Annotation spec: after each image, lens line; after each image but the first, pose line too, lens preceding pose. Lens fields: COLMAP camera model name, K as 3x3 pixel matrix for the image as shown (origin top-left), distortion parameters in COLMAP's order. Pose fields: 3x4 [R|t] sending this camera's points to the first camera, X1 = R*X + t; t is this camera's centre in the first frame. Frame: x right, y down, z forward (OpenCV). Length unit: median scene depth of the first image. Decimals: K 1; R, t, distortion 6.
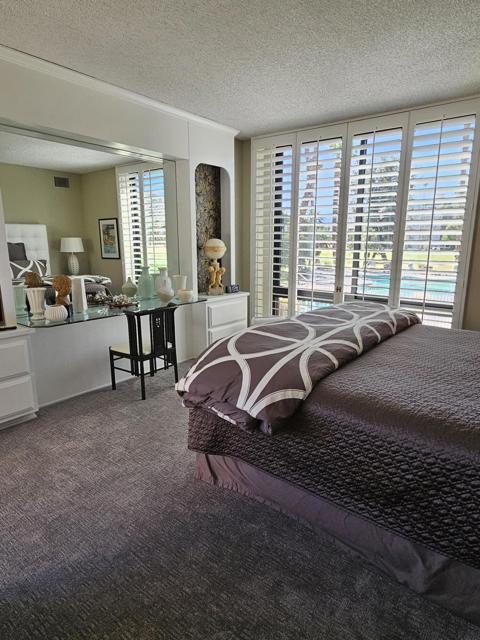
lens RADIAL K [[389.8, 0, 246.8], [0, 389.8, 319.3], [0, 0, 1]] dist [0.036812, -0.006456]
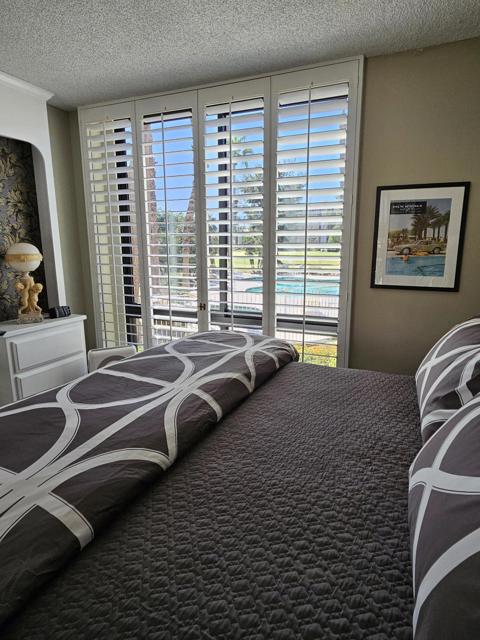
lens RADIAL K [[389.8, 0, 238.1], [0, 389.8, 321.6], [0, 0, 1]] dist [0.036812, -0.006456]
pose [[0.972902, -0.057445, 0.223968, 0.125866], [0.059288, 0.998240, -0.001505, -0.041643], [-0.223488, 0.014743, 0.974595, 0.227260]]
